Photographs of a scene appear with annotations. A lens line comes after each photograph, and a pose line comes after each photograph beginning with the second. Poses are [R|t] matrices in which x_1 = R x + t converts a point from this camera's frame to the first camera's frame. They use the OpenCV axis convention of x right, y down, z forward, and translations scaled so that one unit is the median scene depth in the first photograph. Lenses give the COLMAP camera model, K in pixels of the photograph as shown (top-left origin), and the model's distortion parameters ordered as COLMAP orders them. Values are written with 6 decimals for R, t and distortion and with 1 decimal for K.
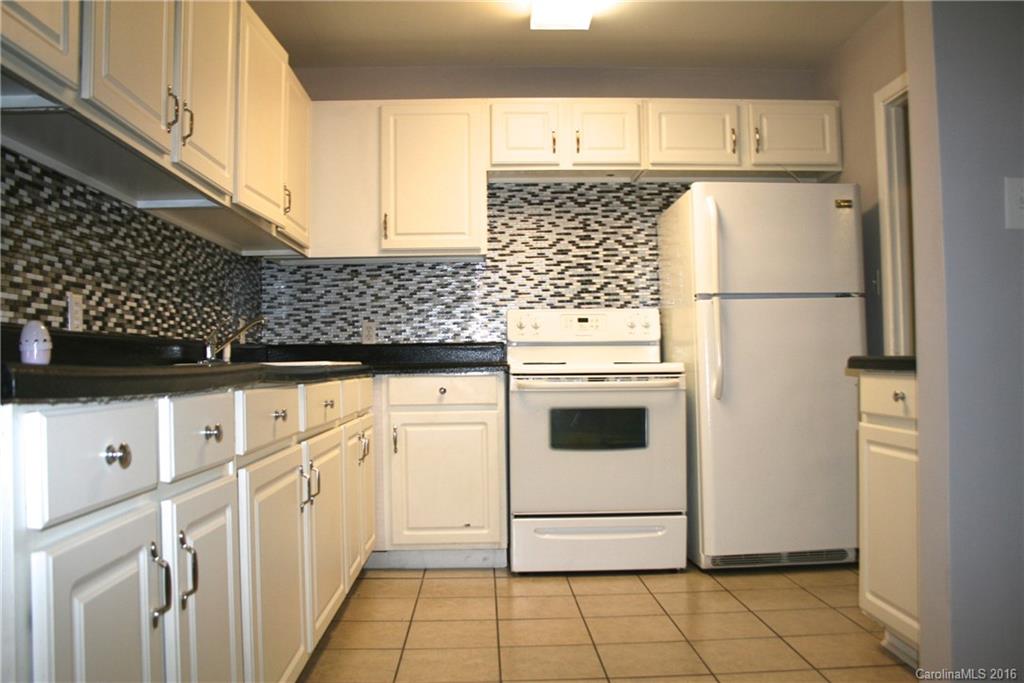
lens RADIAL K [[861.6, 0, 512.0], [0, 861.6, 341.5], [0, 0, 1]] dist [-0.176919, 0.177879]
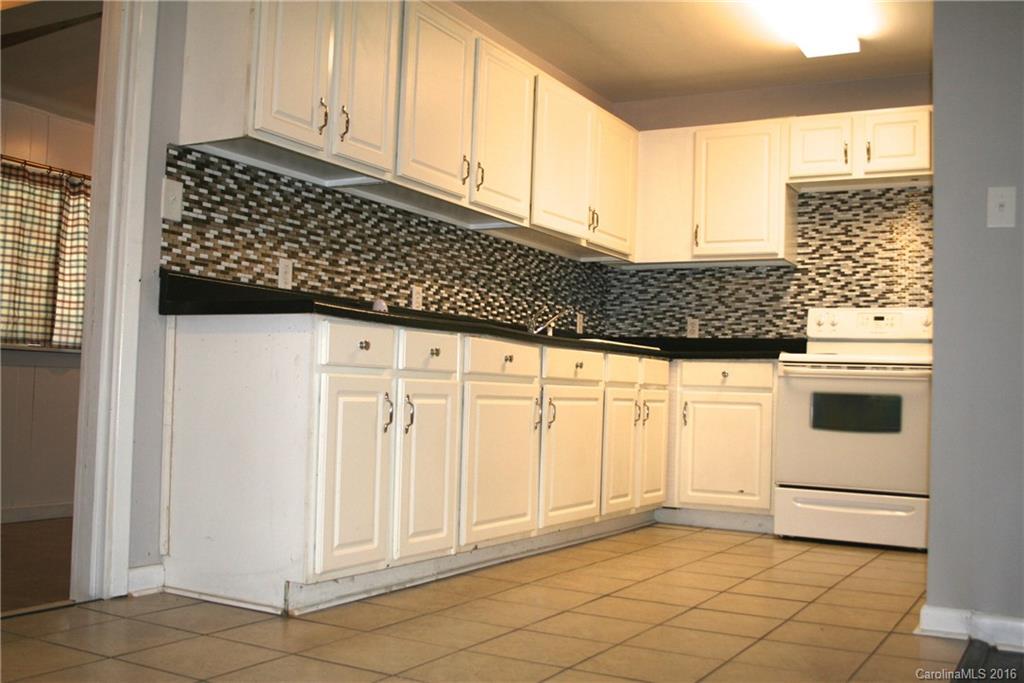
lens RADIAL K [[1039.3, 0, 512.0], [0, 1039.3, 341.5], [0, 0, 1]] dist [-0.072057, 0.017138]
pose [[0.858910, 0.020027, -0.511735, 0.395790], [-0.033178, 0.999312, -0.016578, 0.045761], [0.511051, 0.031217, 0.858983, -0.371364]]
